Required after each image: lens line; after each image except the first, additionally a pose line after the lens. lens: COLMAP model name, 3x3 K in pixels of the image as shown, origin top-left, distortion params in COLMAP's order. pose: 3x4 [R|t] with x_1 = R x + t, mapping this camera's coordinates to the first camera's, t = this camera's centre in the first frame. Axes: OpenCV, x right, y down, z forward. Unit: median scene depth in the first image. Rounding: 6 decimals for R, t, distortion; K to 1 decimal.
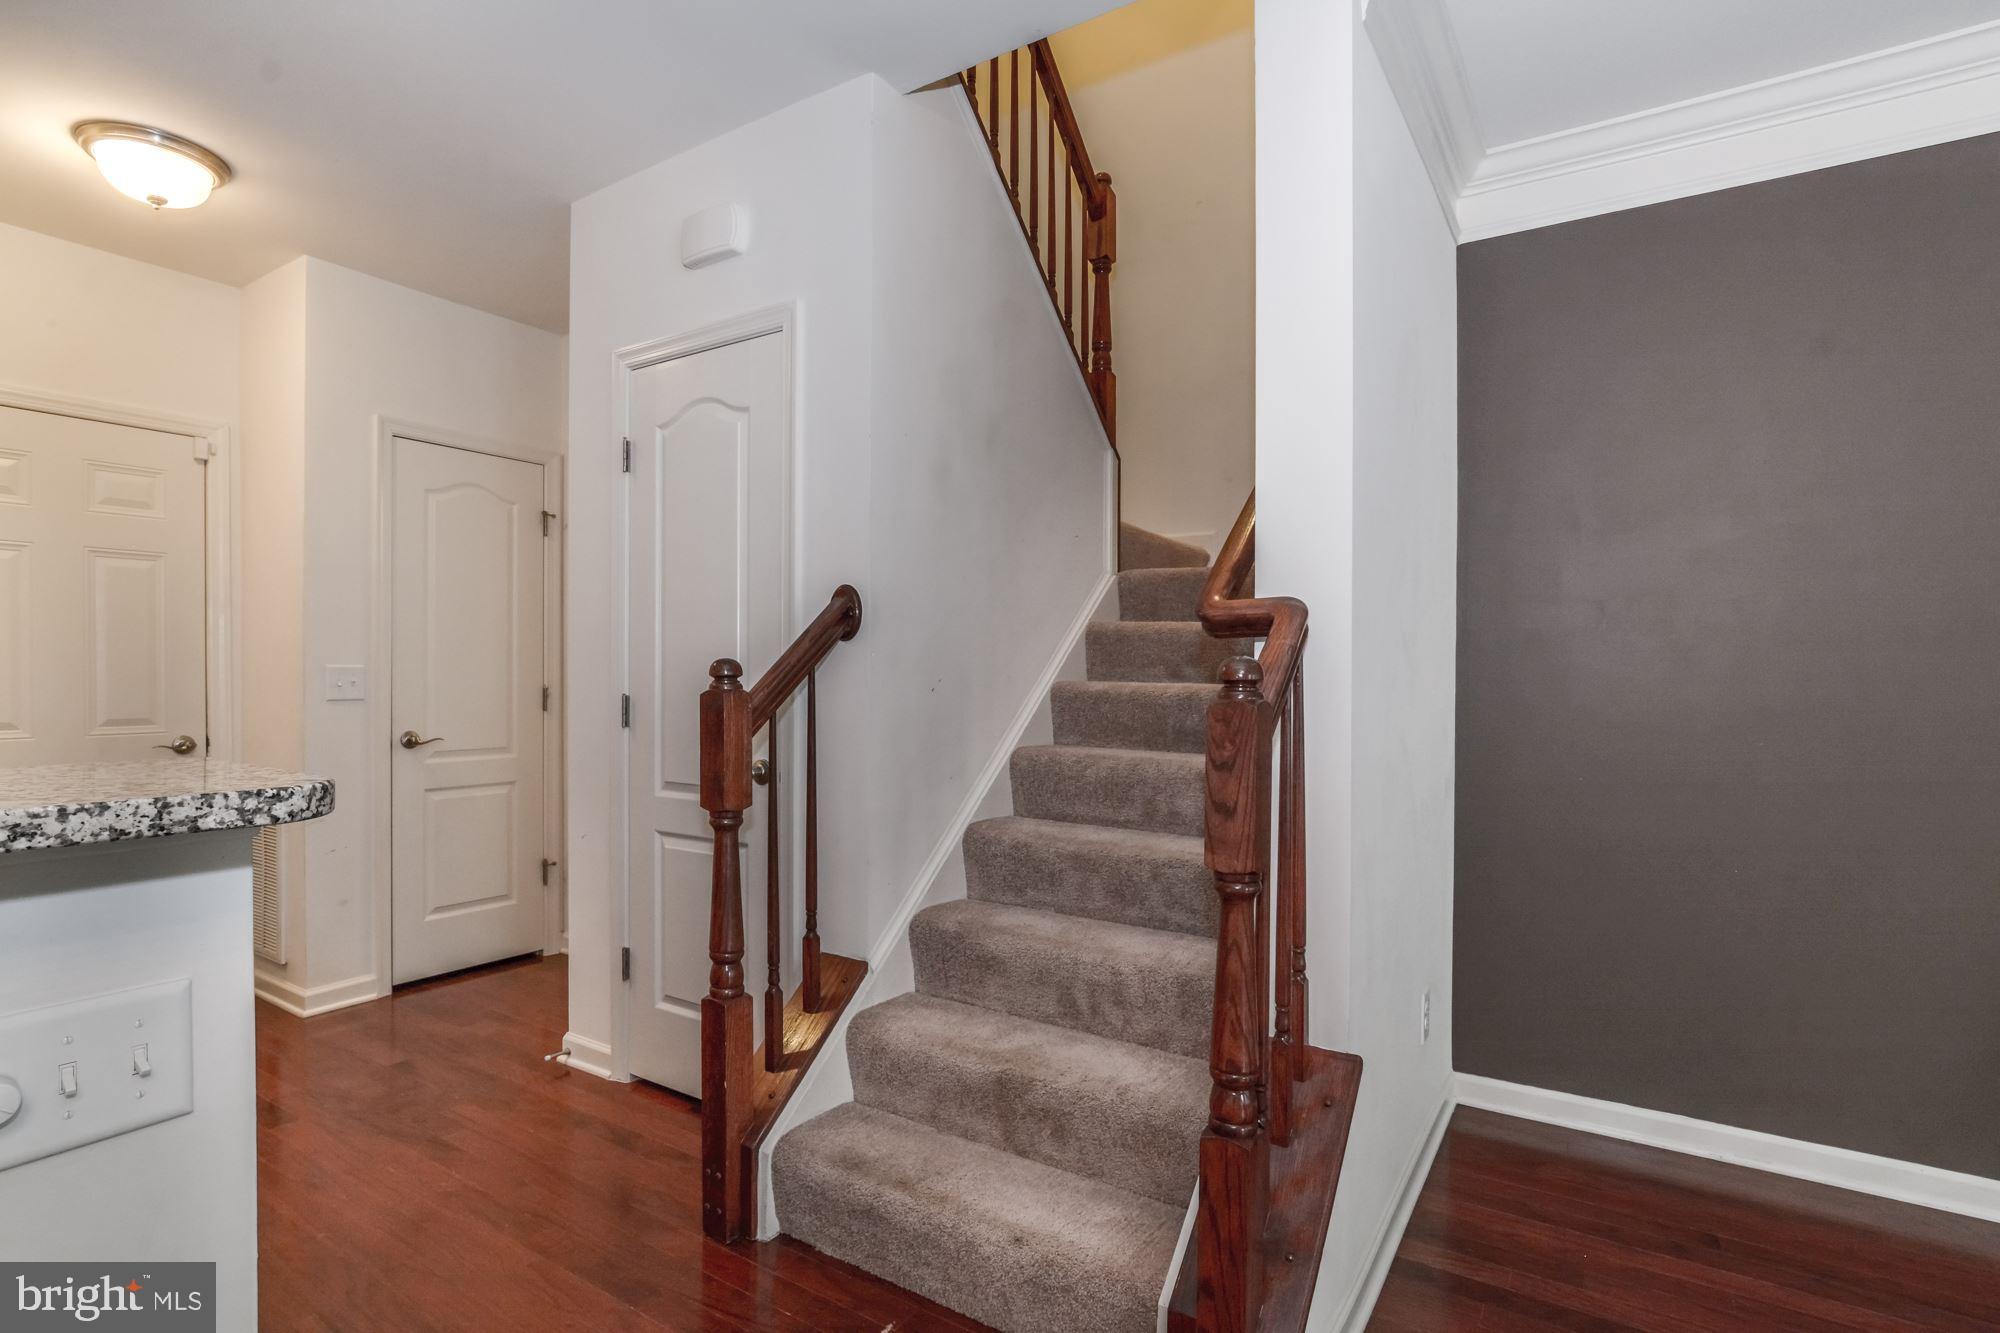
lens RADIAL K [[978.2, 0, 994.4], [0, 978.2, 672.6], [0, 0, 1]] dist [-0.019576, 0.002580]
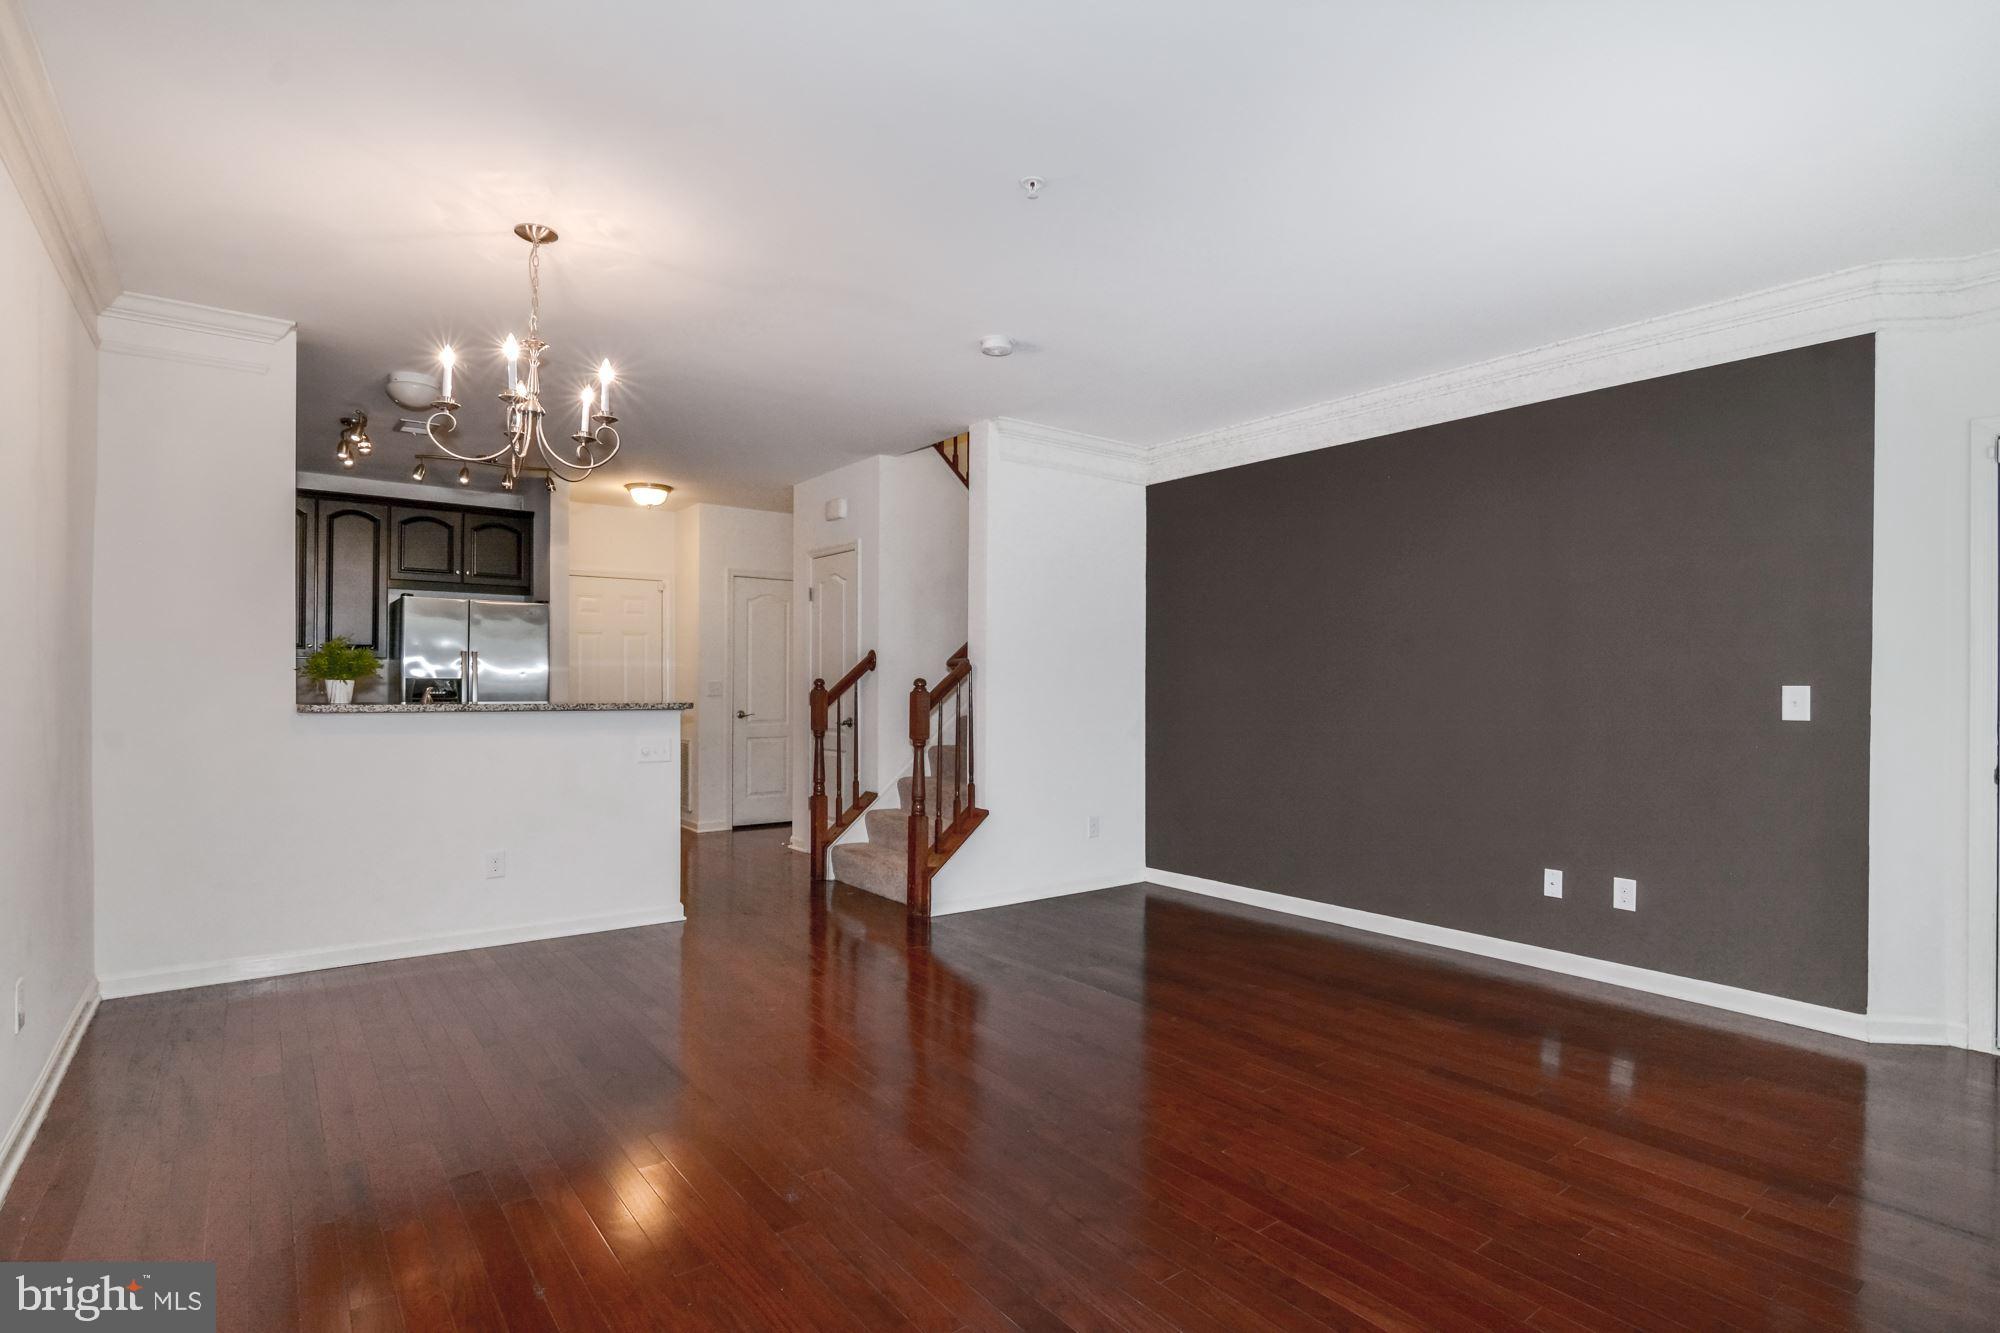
lens RADIAL K [[978.2, 0, 1004.2], [0, 978.2, 674.2], [0, 0, 1]] dist [-0.019576, 0.002580]
pose [[0.944754, -0.005167, -0.327739, 1.031096], [0.001679, 0.999939, -0.010927, 0.005466], [0.327775, 0.009773, 0.944705, -1.344711]]
